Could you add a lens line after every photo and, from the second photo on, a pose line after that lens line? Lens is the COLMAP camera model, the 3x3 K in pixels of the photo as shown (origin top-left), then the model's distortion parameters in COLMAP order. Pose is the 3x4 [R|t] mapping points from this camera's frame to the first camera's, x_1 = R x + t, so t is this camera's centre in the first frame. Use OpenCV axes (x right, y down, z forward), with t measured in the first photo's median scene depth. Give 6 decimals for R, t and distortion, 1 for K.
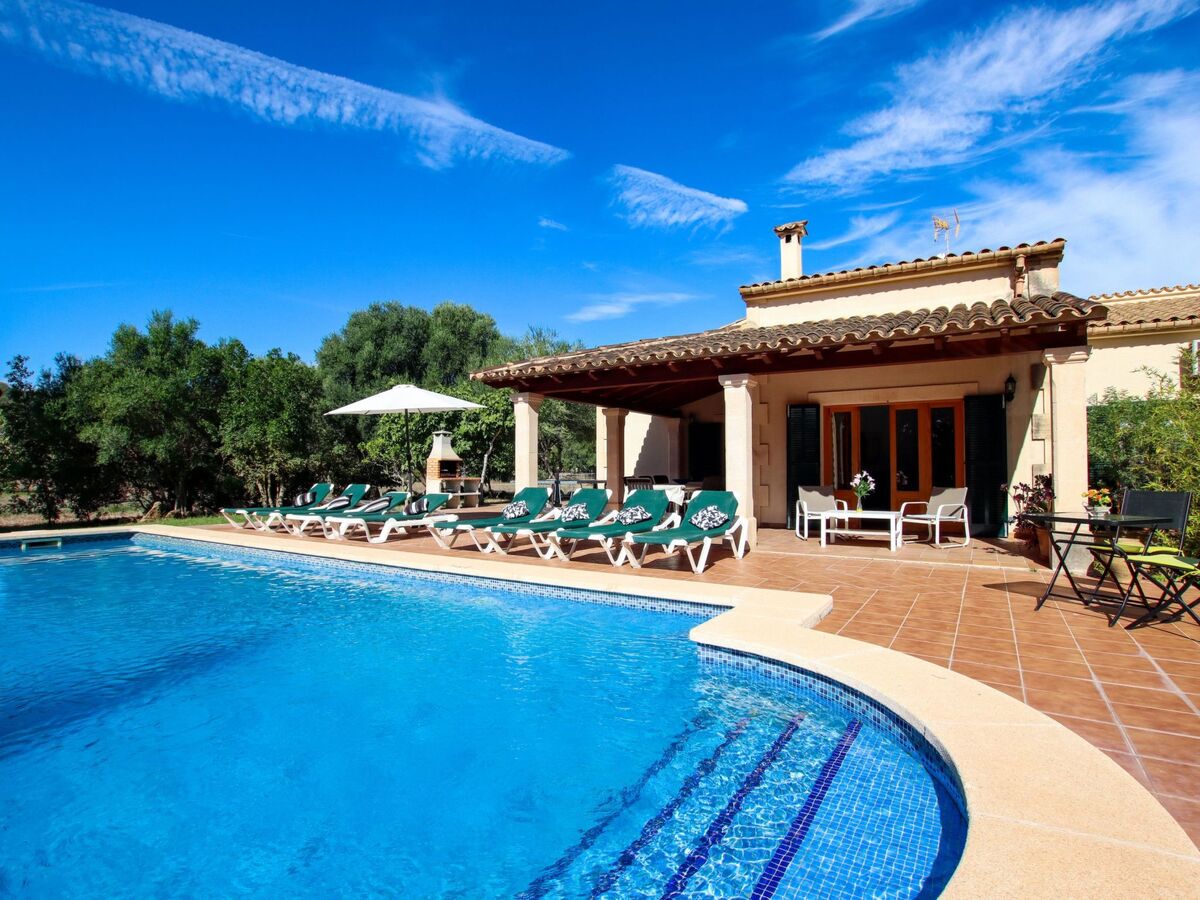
lens RADIAL K [[631.5, 0, 600.0], [0, 631.5, 450.0], [0, 0, 1]] dist [-0.030435, -0.000275]
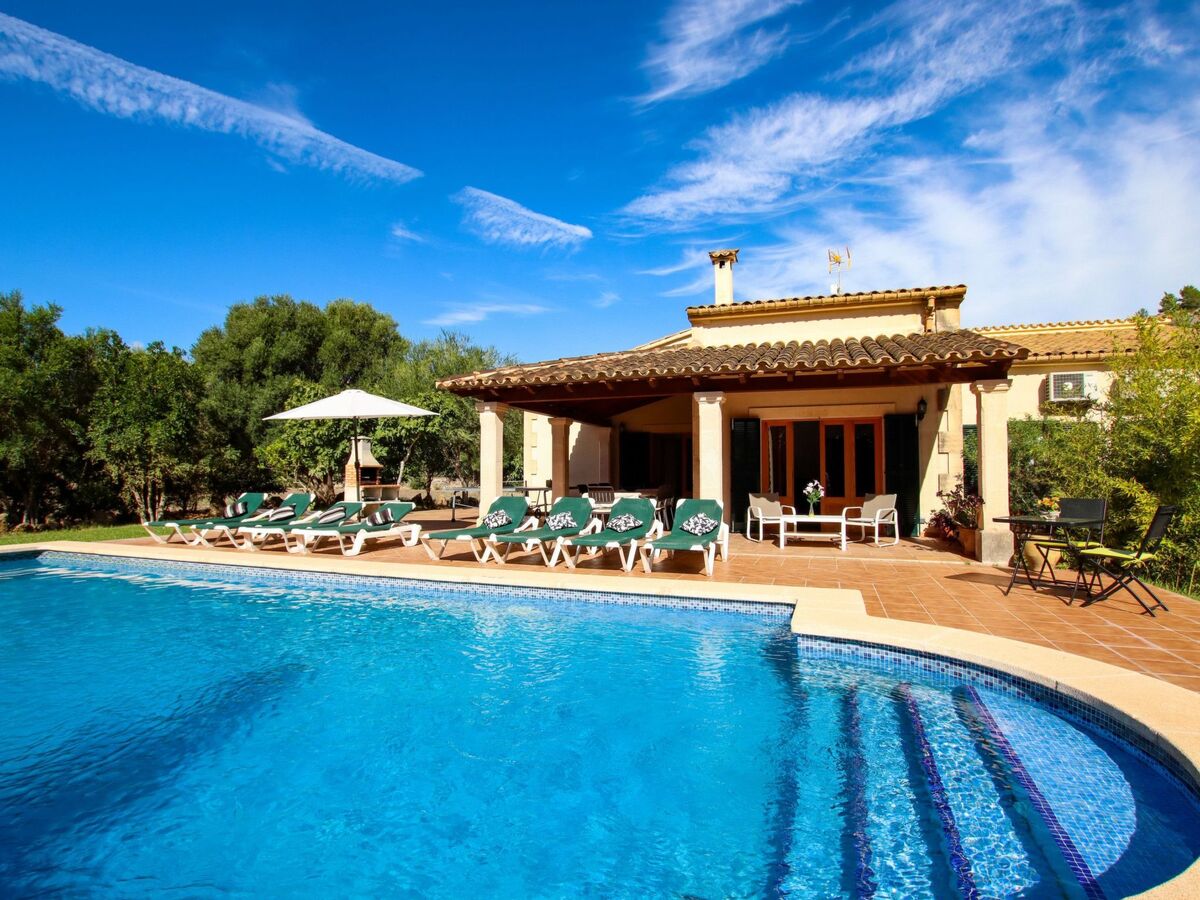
lens RADIAL K [[631.5, 0, 600.0], [0, 631.5, 450.0], [0, 0, 1]] dist [-0.030435, -0.000275]
pose [[0.976093, 0.008554, 0.217186, -0.116193], [-0.007061, 0.999946, -0.007649, -0.005353], [-0.217239, 0.005933, 0.976100, -0.012572]]
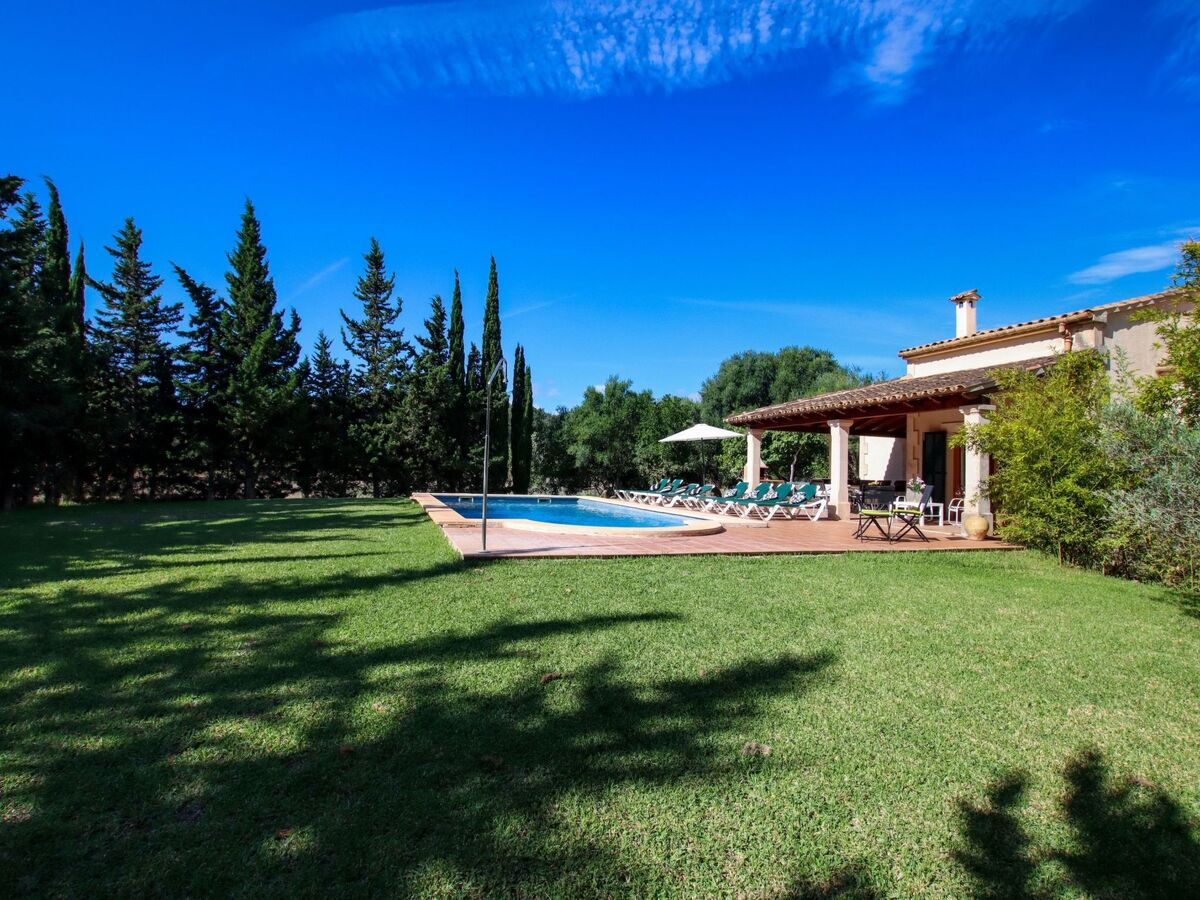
lens RADIAL K [[631.5, 0, 600.0], [0, 631.5, 450.0], [0, 0, 1]] dist [-0.030435, -0.000275]
pose [[0.777221, -0.002133, -0.629224, 0.448745], [-0.006453, 0.999915, -0.011360, -0.006384], [0.629195, 0.012889, 0.777141, -0.428019]]
